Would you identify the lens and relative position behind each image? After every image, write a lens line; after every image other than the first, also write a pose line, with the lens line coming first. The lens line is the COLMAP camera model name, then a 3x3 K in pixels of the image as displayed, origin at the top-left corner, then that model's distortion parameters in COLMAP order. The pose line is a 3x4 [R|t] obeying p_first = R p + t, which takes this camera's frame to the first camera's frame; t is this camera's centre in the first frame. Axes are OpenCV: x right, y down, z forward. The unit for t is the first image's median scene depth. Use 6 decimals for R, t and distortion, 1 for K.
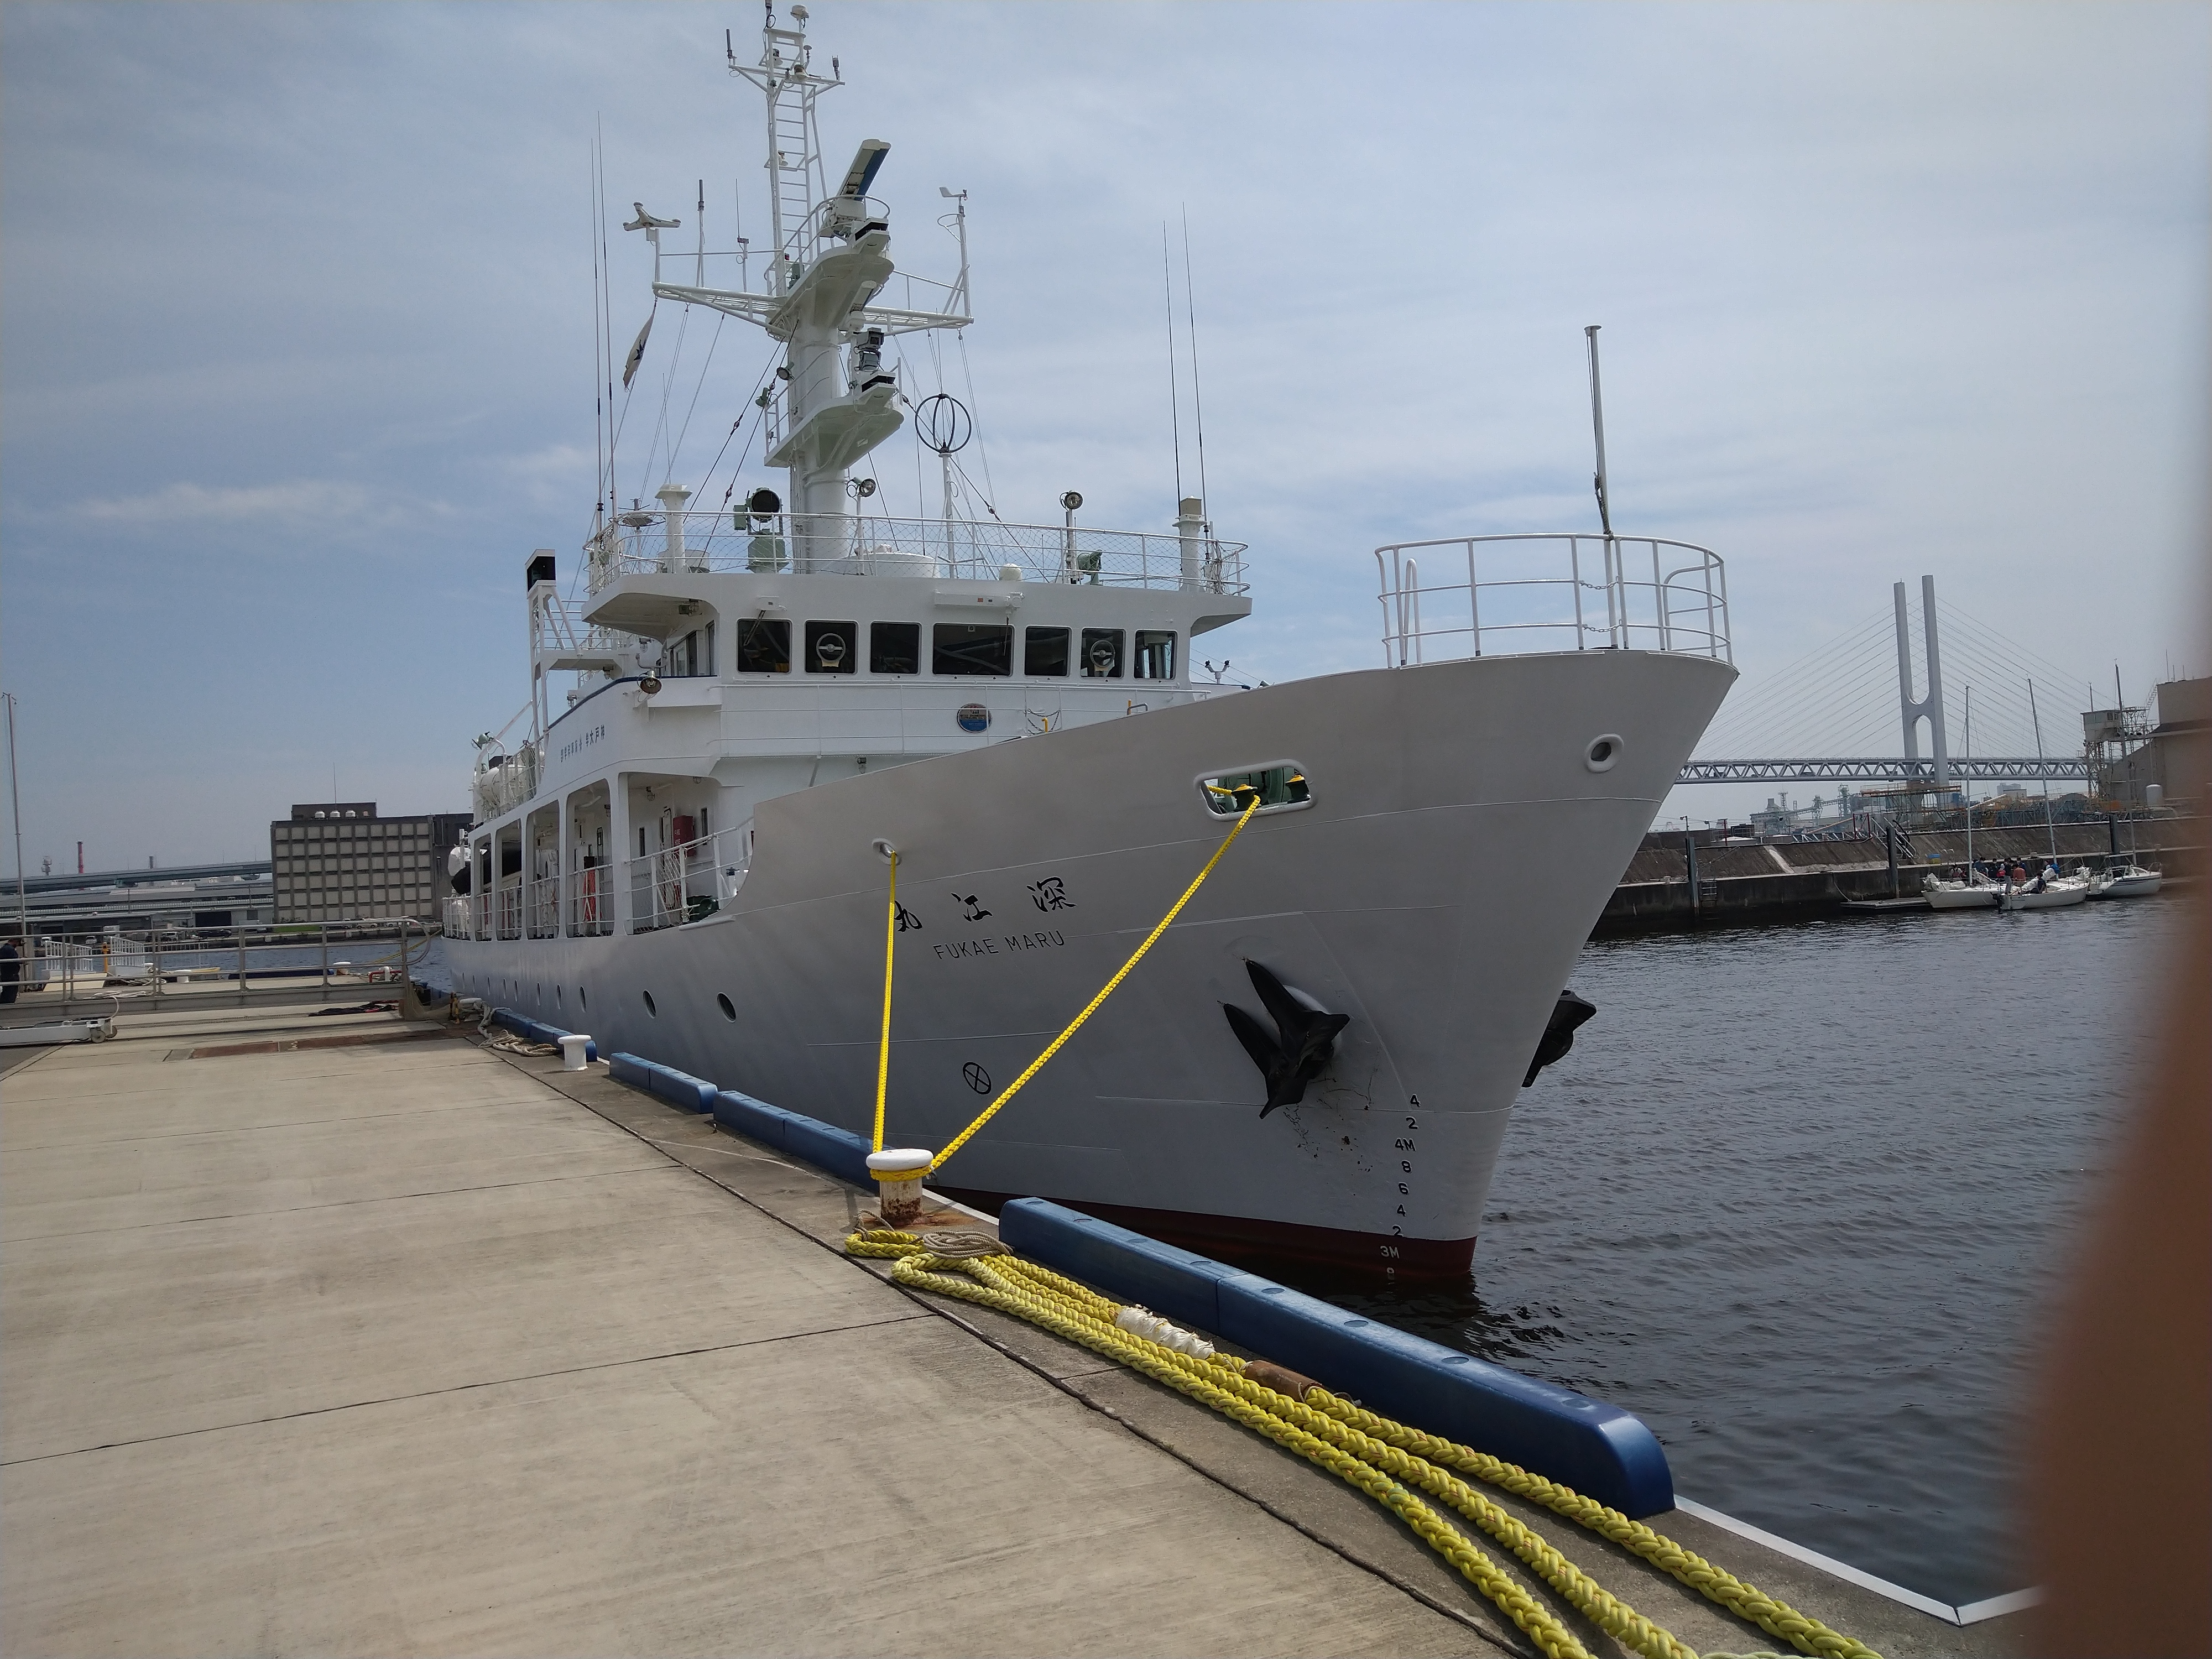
lens RADIAL K [[1791.7, 0, 1106.0], [0, 1791.7, 829.5], [0, 0, 1]] dist [-0.022390, 0.079880]
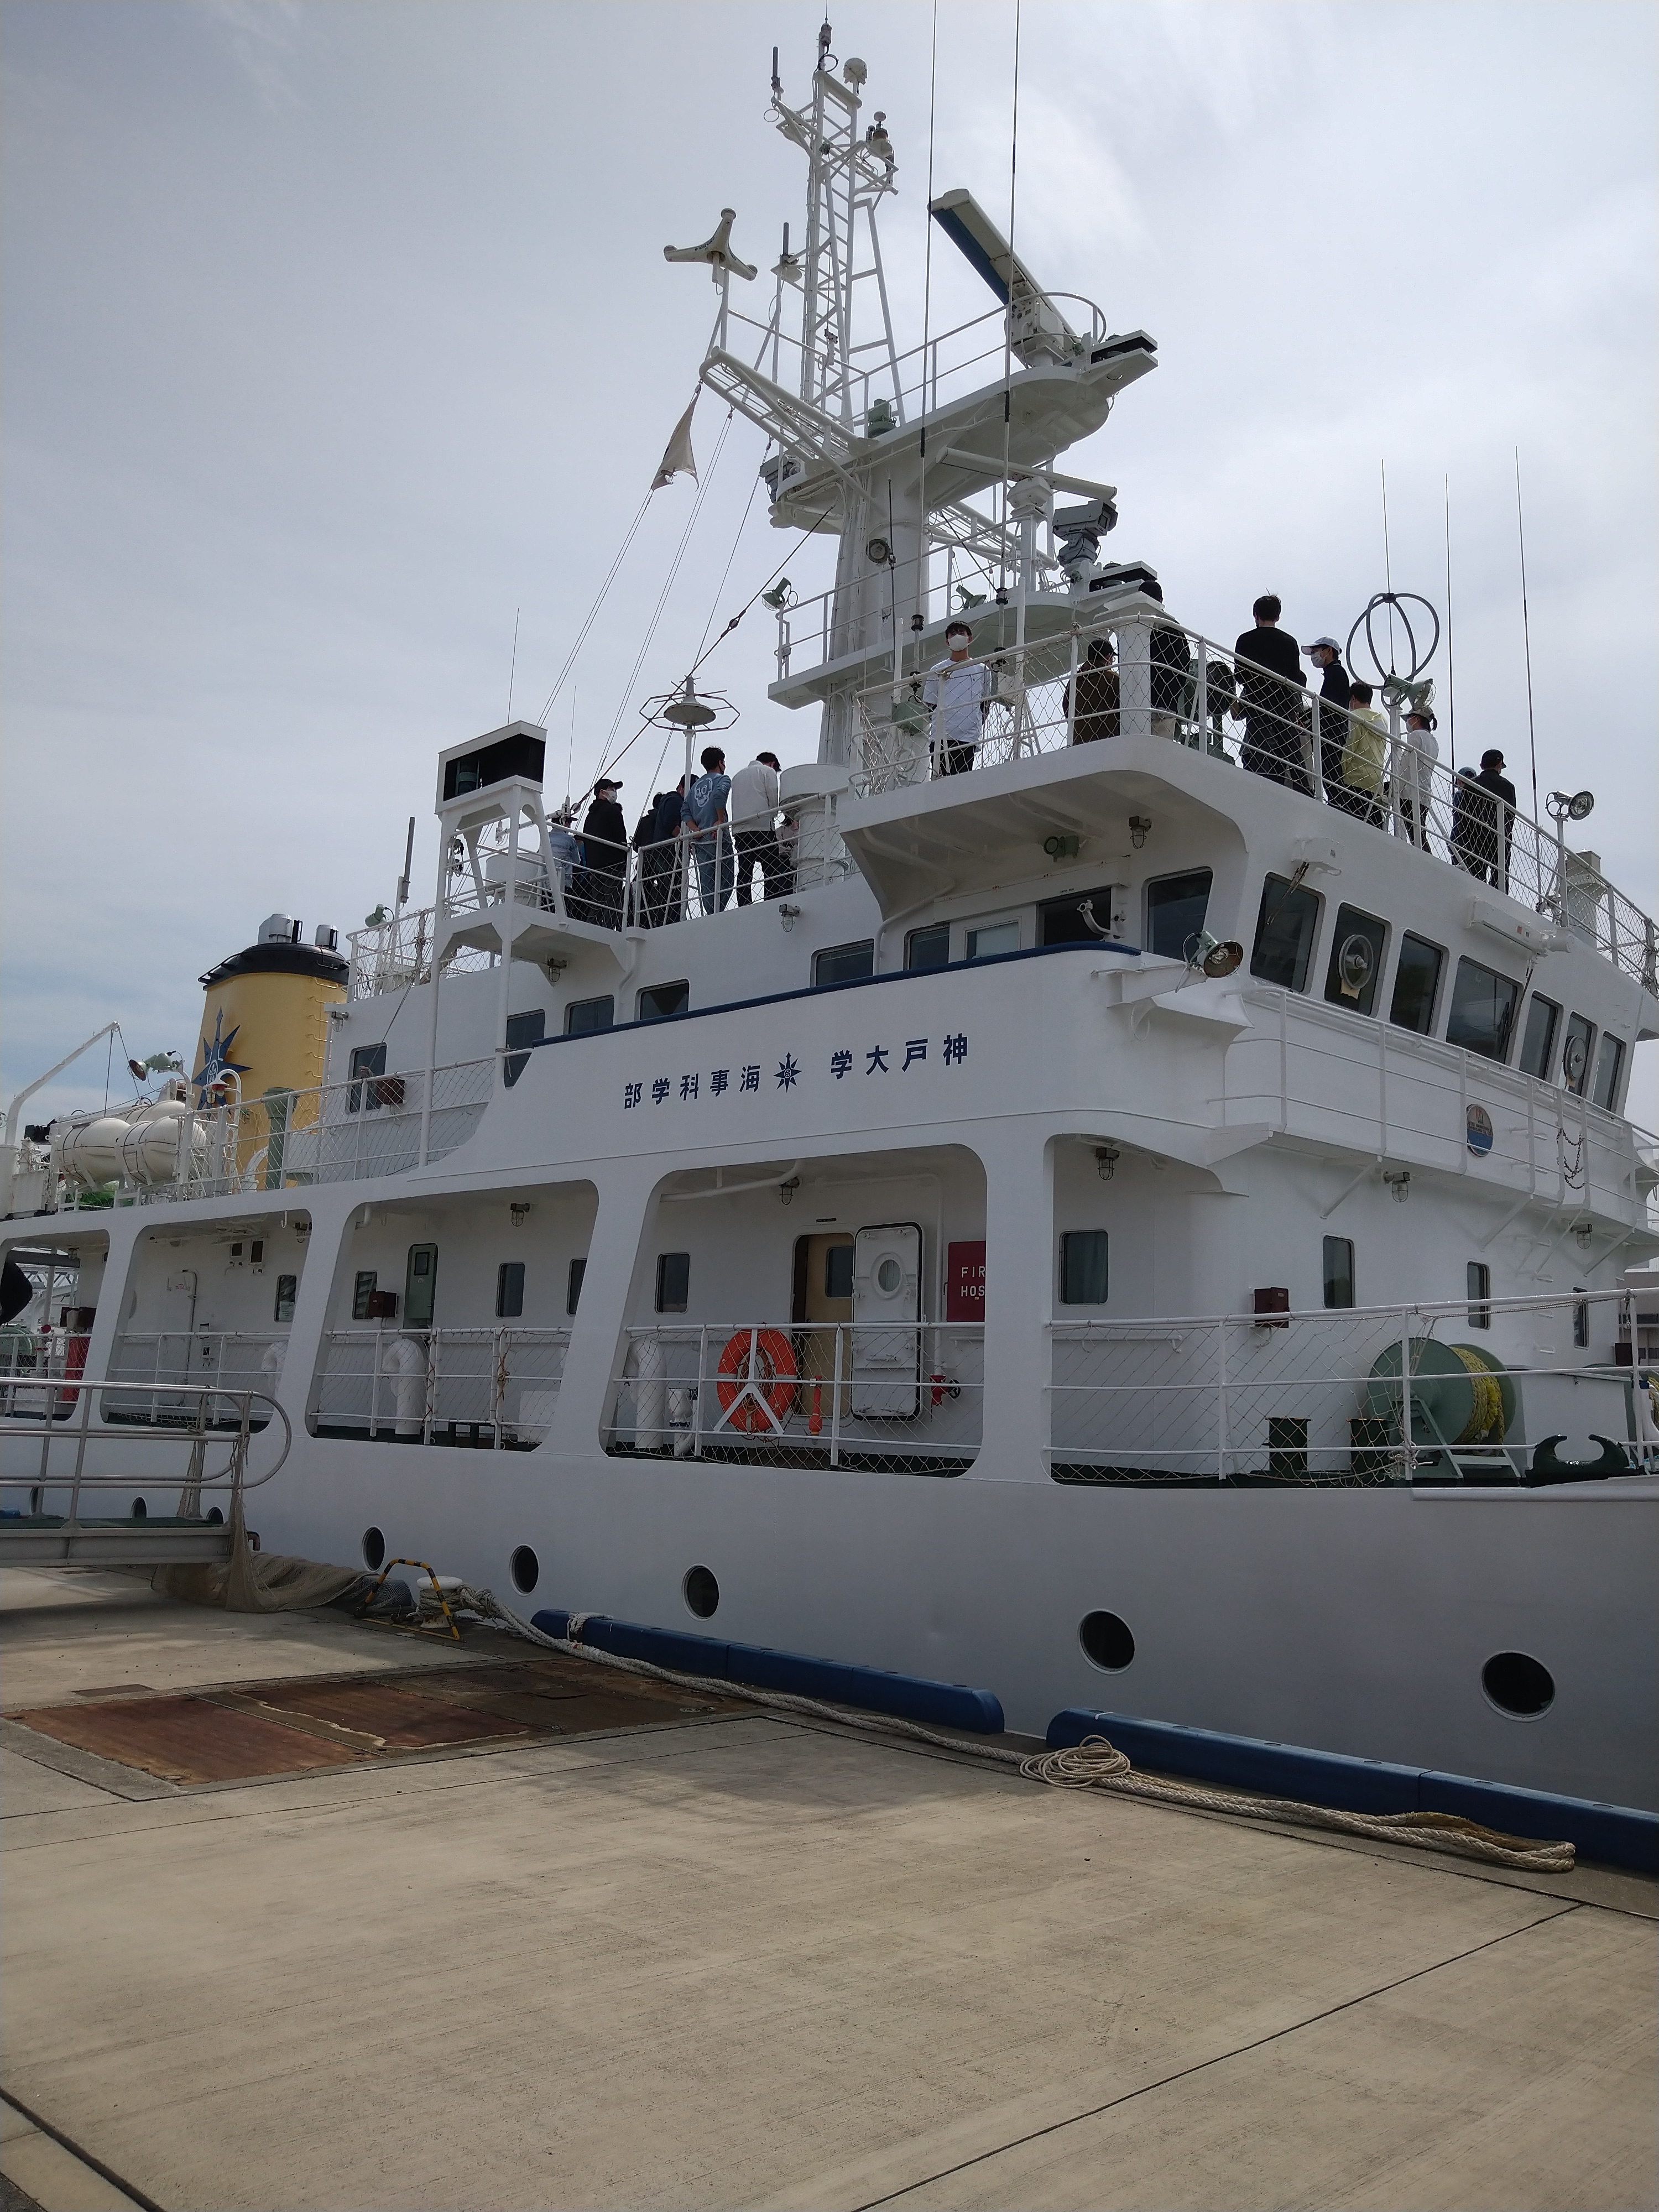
lens RADIAL K [[1791.7, 0, 829.5], [0, 1791.7, 1106.0], [0, 0, 1]] dist [-0.022390, 0.079880]
pose [[0.929041, 0.143905, 0.340843, -0.421229], [-0.097237, 0.983841, -0.150340, 0.032430], [-0.356970, 0.106530, 0.928021, 0.501206]]
